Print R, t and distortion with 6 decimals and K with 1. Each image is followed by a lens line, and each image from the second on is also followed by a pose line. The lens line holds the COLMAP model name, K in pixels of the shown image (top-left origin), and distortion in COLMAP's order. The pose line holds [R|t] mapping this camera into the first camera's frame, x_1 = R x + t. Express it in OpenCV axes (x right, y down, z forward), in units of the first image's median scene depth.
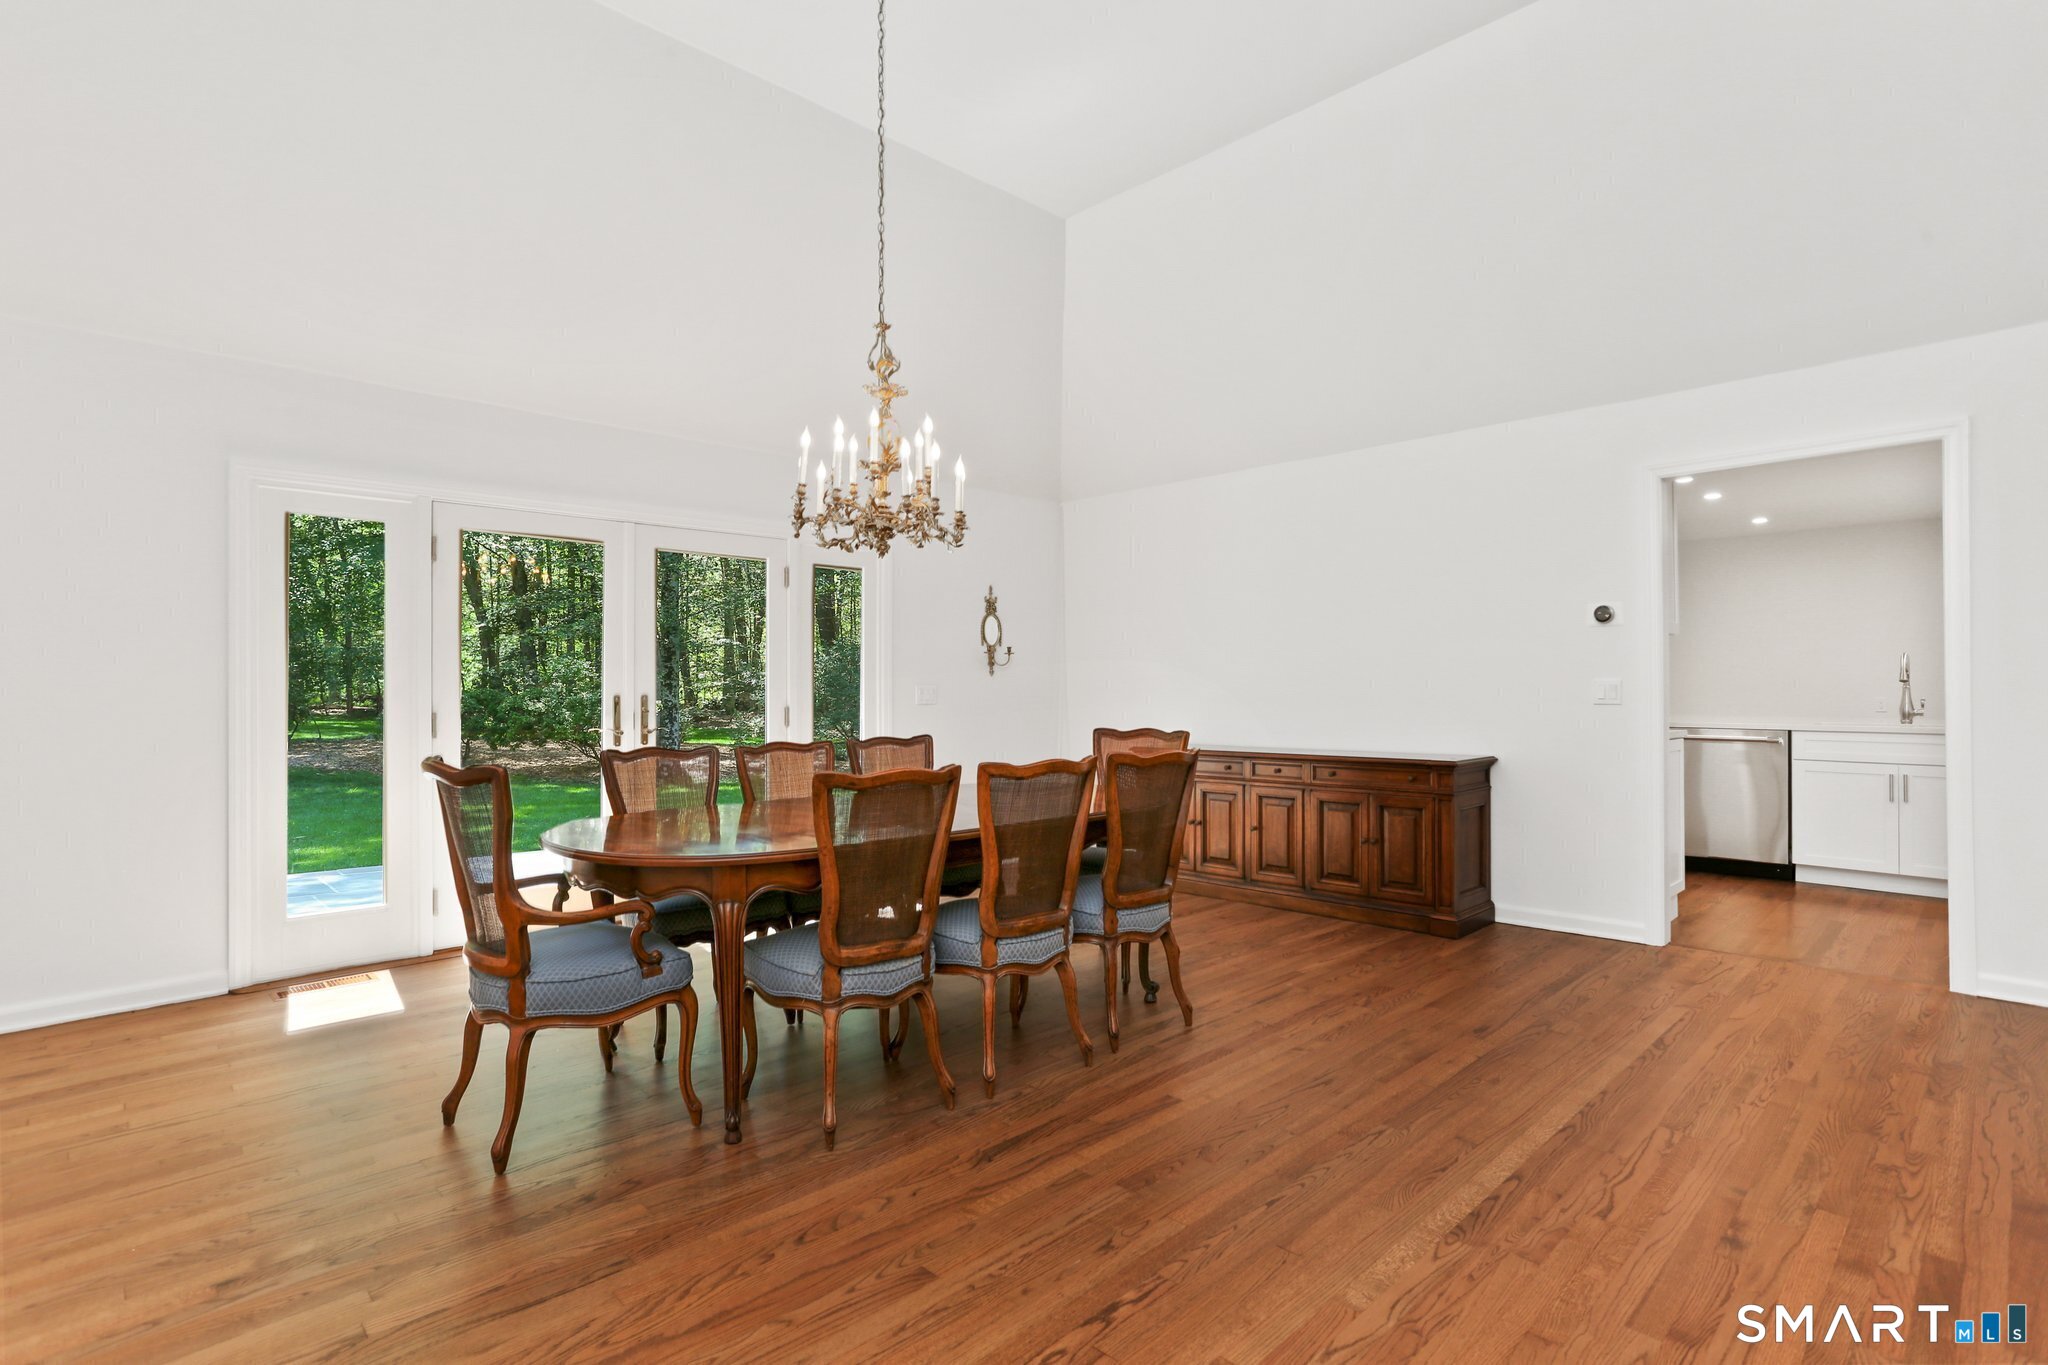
lens RADIAL K [[989.5, 0, 1014.5], [0, 989.5, 690.4], [0, 0, 1]] dist [-0.051102, 0.034415]
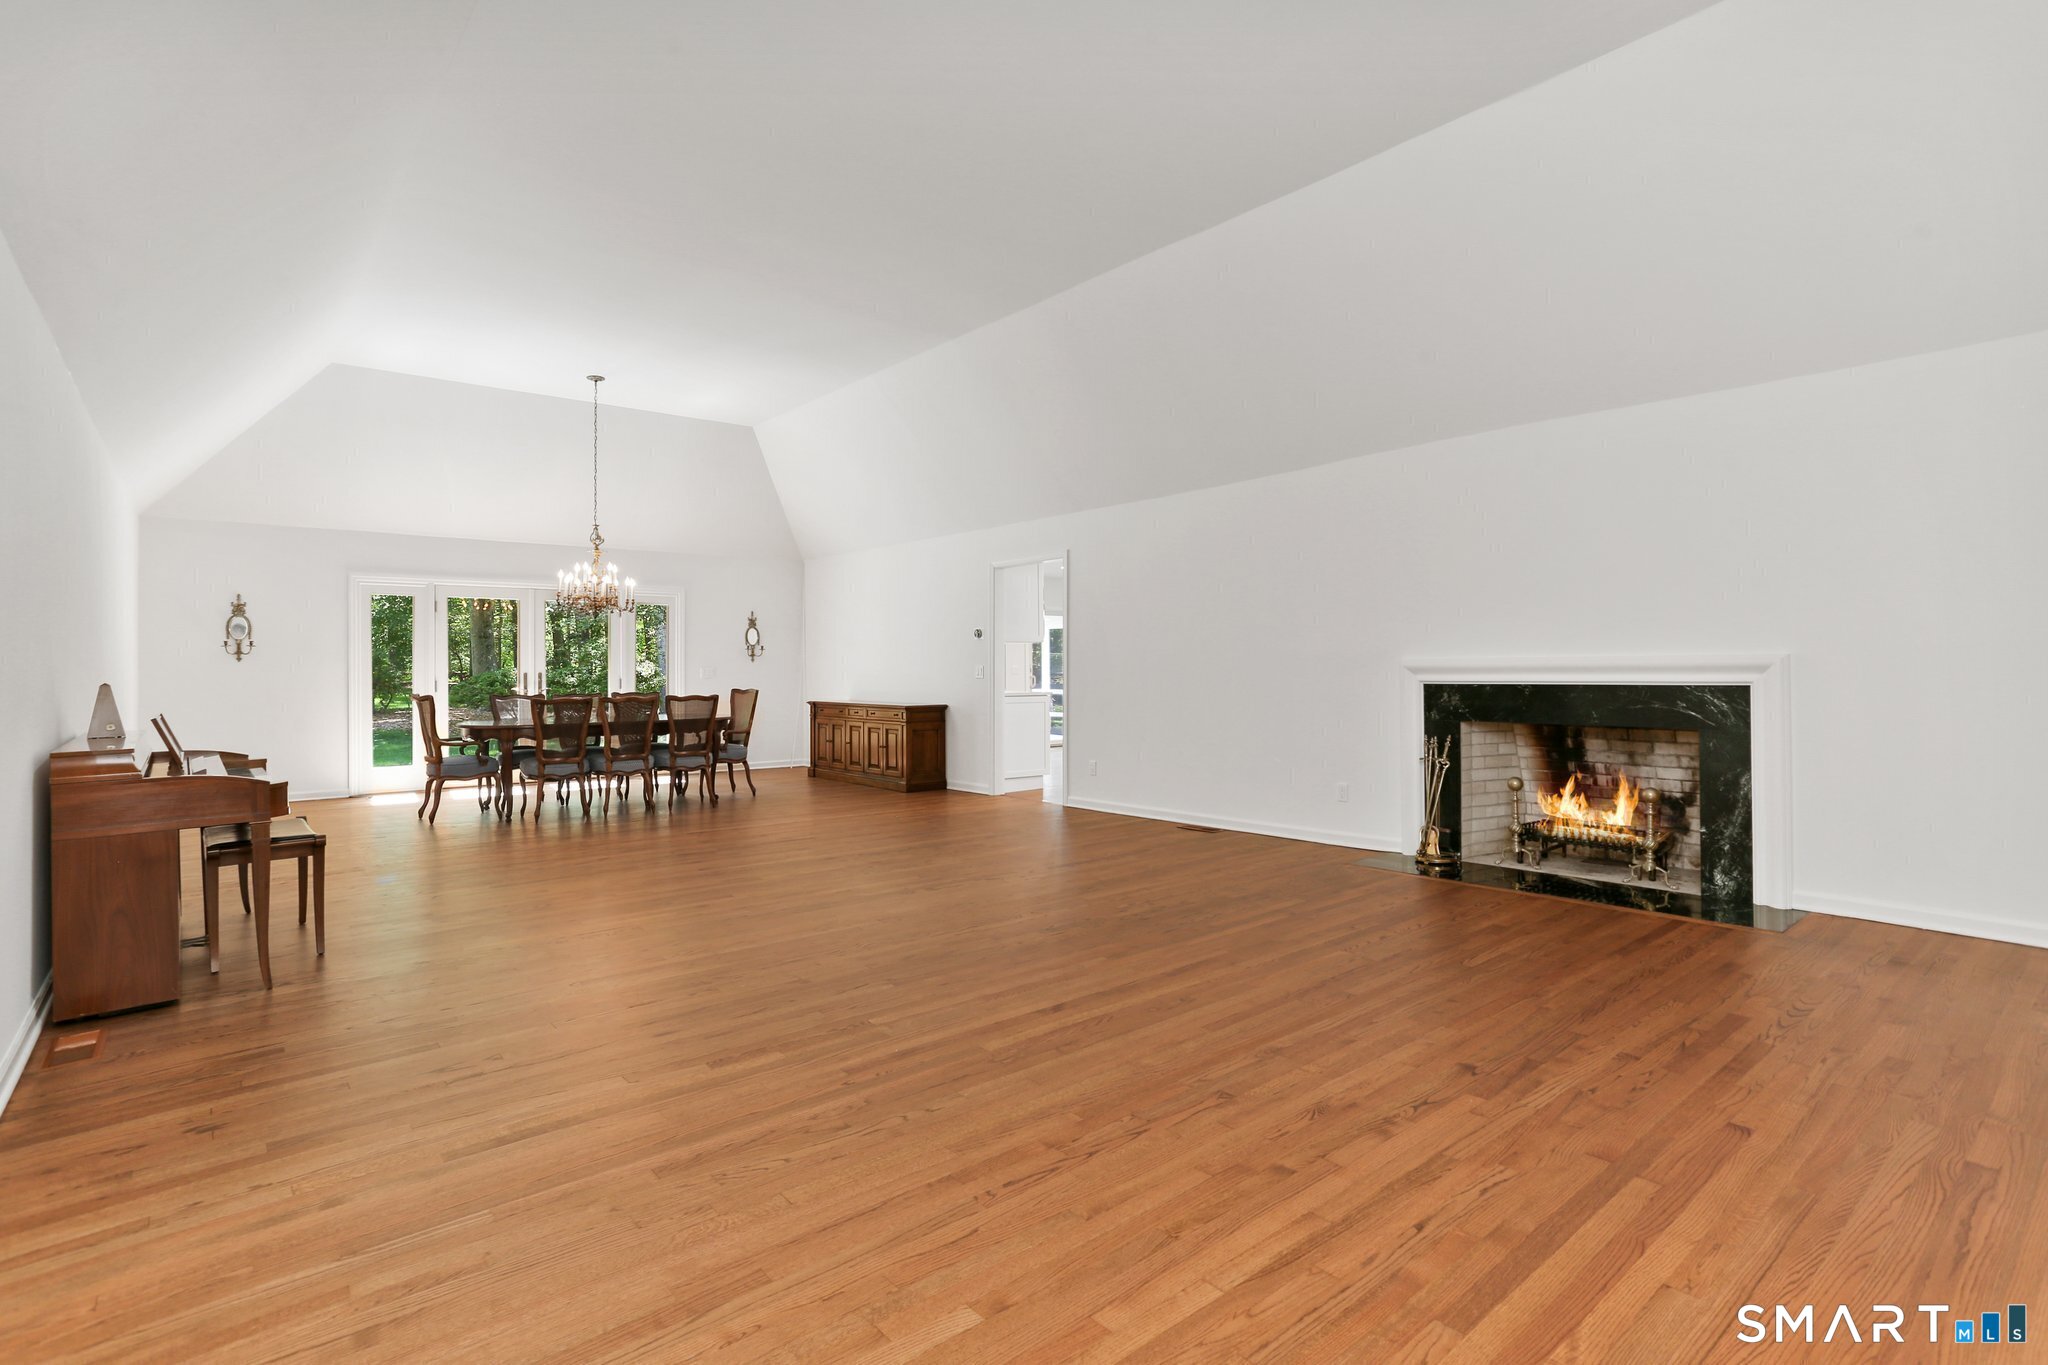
lens RADIAL K [[979.2, 0, 1019.7], [0, 979.2, 669.2], [0, 0, 1]] dist [-0.063987, 0.025990]
pose [[0.997874, 0.001711, -0.065153, 1.026064], [-0.001491, 0.999993, 0.003417, -0.014962], [0.065159, -0.003312, 0.997869, -1.287213]]
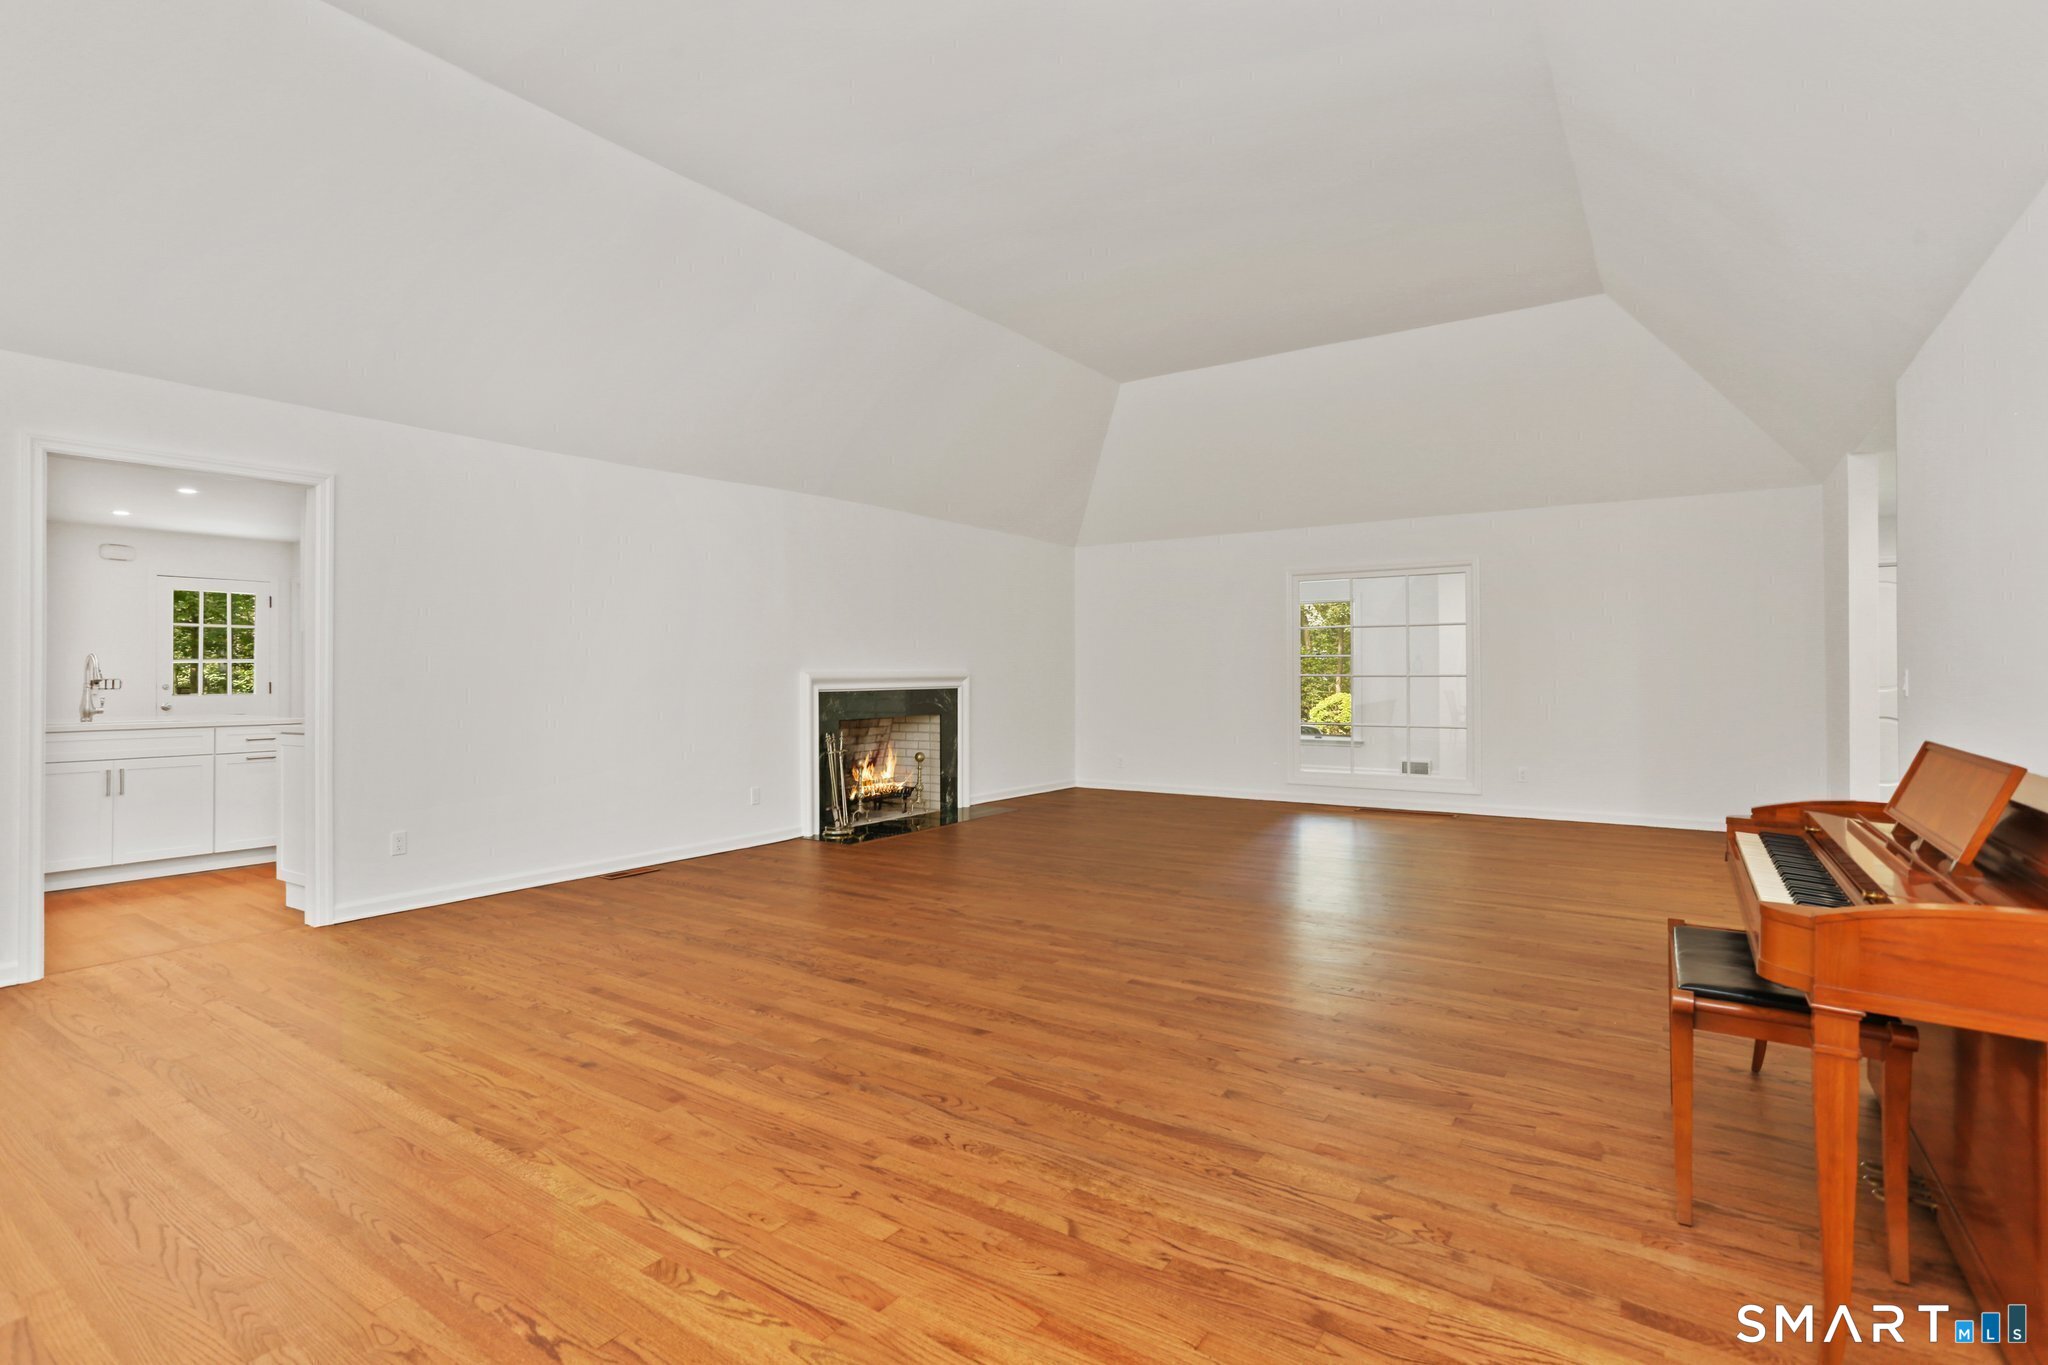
lens RADIAL K [[994.3, 0, 1024.7], [0, 994.3, 672.5], [0, 0, 1]] dist [-0.050319, 0.032758]
pose [[-0.201493, 0.012196, 0.979414, -0.463808], [0.007878, 0.999910, -0.010830, 0.001453], [-0.979458, 0.005534, -0.201571, 0.363546]]
